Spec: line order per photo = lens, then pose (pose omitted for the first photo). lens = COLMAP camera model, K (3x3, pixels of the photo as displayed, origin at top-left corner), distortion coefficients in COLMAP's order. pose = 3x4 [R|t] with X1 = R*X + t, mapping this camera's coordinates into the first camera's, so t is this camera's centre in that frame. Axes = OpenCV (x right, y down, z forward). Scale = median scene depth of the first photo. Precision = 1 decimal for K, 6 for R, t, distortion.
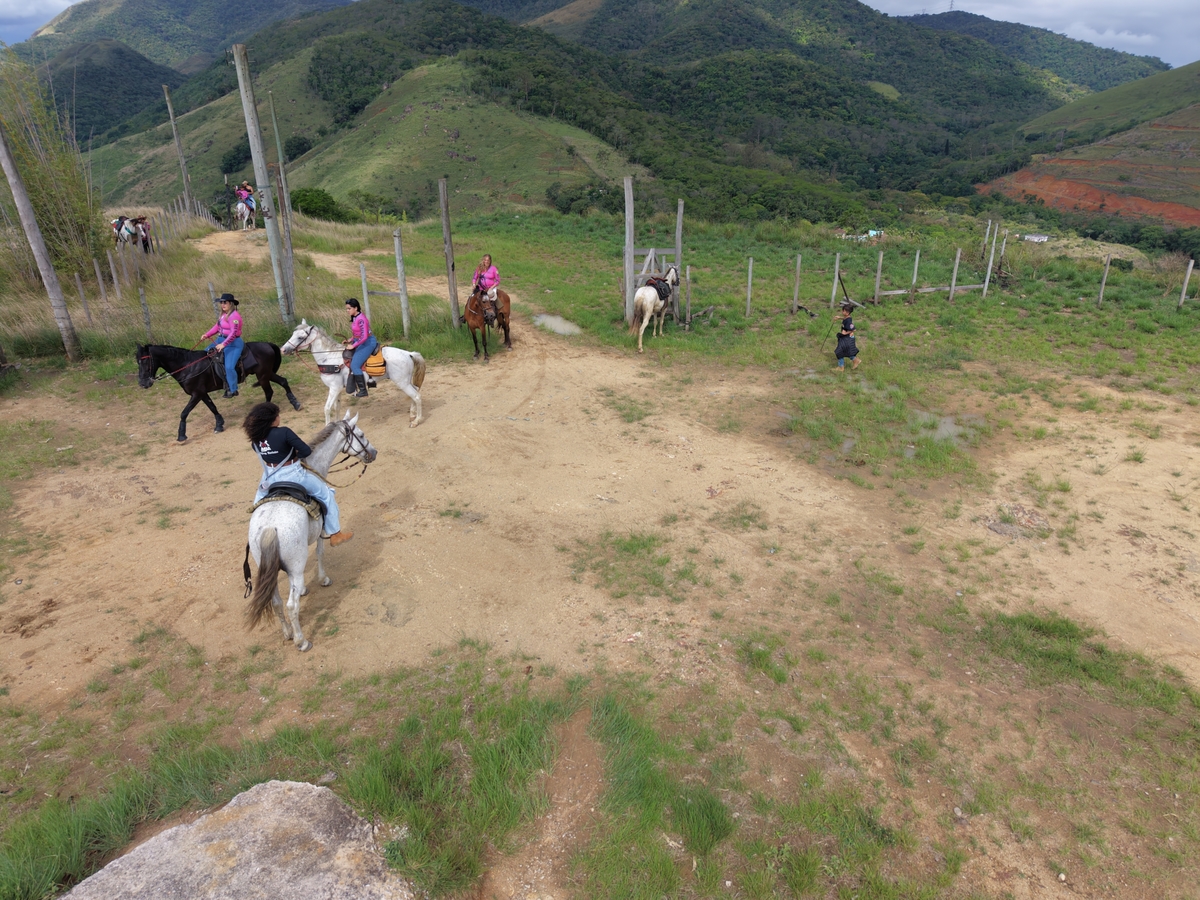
lens RADIAL K [[805.3, 0, 599.9], [0, 805.3, 444.0], [0, 0, 1]] dist [0.016826, -0.012213]
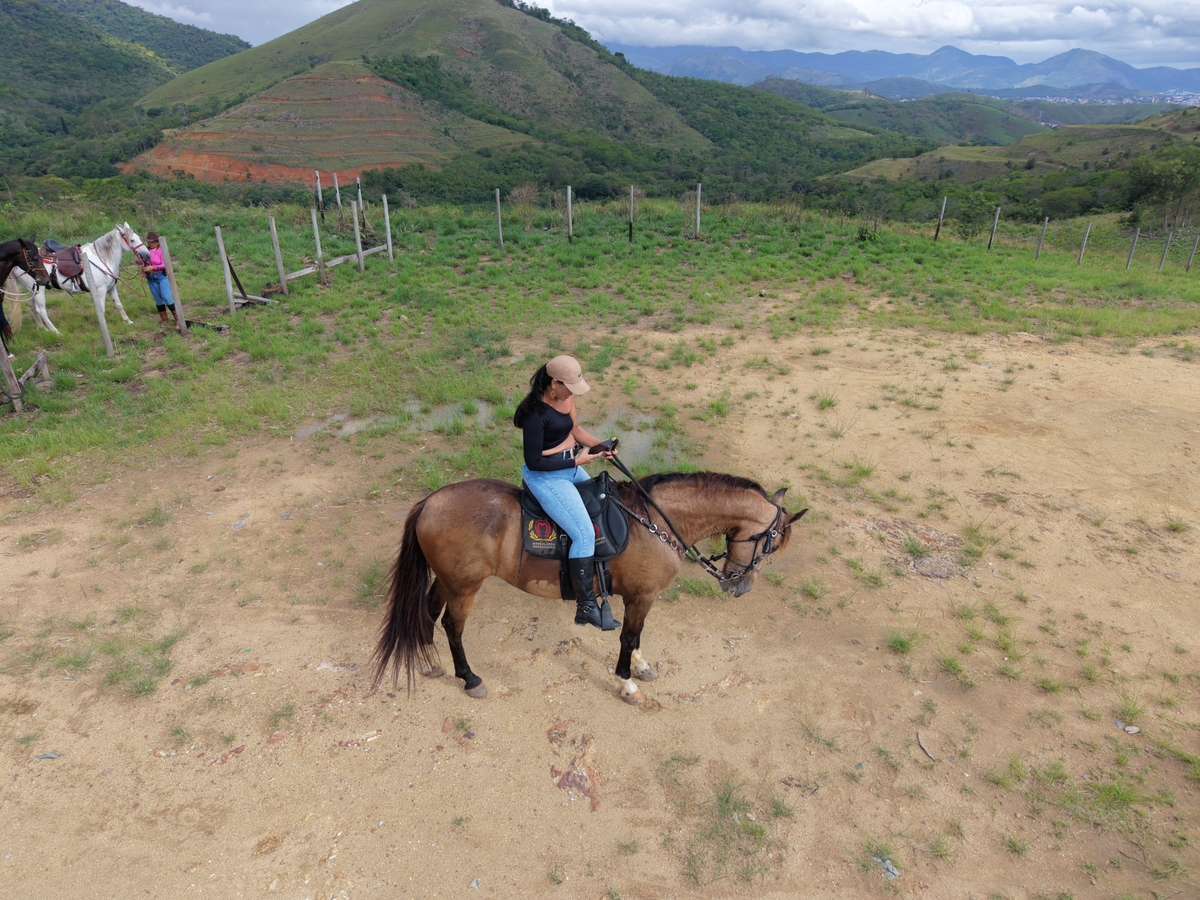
lens RADIAL K [[805.3, 0, 598.4], [0, 805.3, 449.6], [0, 0, 1]] dist [0.016826, -0.012213]
pose [[0.592749, -0.333175, 0.733242, -0.052361], [0.309660, 0.934718, 0.174396, -0.088795], [-0.743478, 0.123683, 0.657224, 0.373413]]
